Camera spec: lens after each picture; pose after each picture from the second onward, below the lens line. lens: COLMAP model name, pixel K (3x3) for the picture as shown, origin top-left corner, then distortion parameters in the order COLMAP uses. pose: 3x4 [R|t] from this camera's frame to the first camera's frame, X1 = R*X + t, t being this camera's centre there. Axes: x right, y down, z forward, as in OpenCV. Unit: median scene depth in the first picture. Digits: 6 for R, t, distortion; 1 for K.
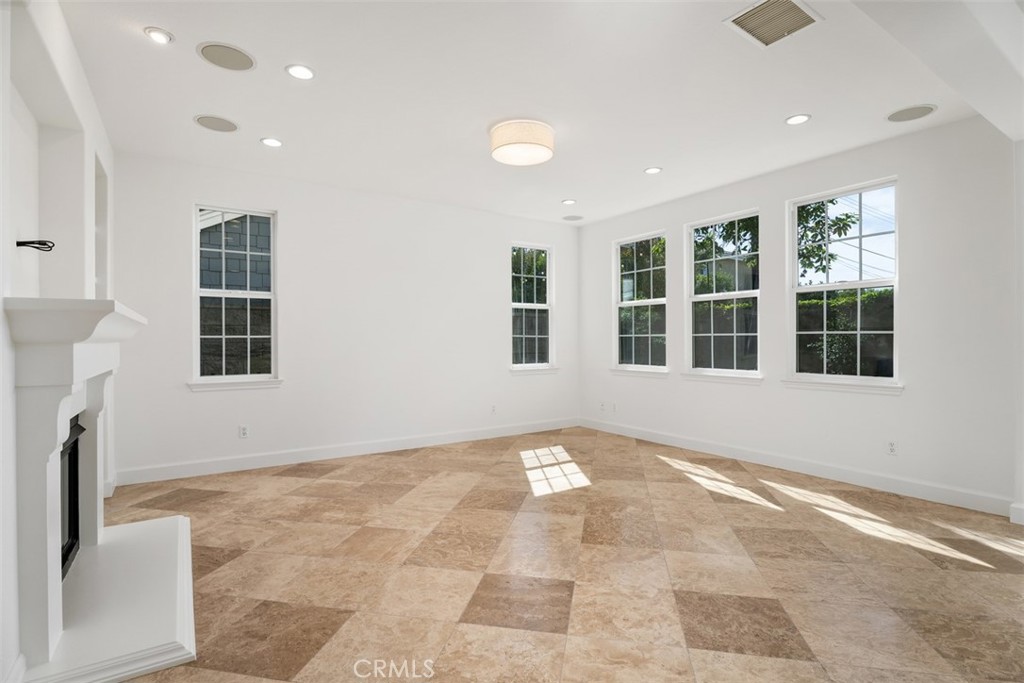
lens RADIAL K [[493.3, 0, 512.0], [0, 493.3, 341.5], [0, 0, 1]] dist [-0.005032, -0.000221]
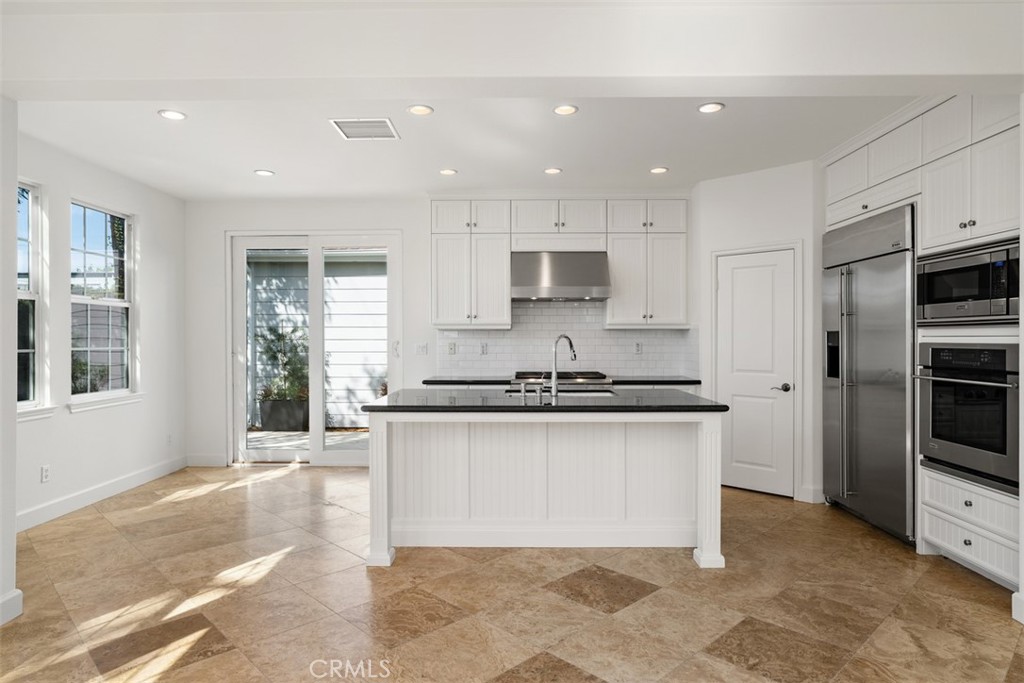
lens RADIAL K [[611.2, 0, 512.0], [0, 611.2, 341.5], [0, 0, 1]] dist [-0.003446, 0.000634]
pose [[-0.822762, 0.001204, 0.568384, -0.063878], [0.004982, 0.999975, 0.005094, -0.039931], [-0.568364, 0.007023, -0.822747, 1.118801]]
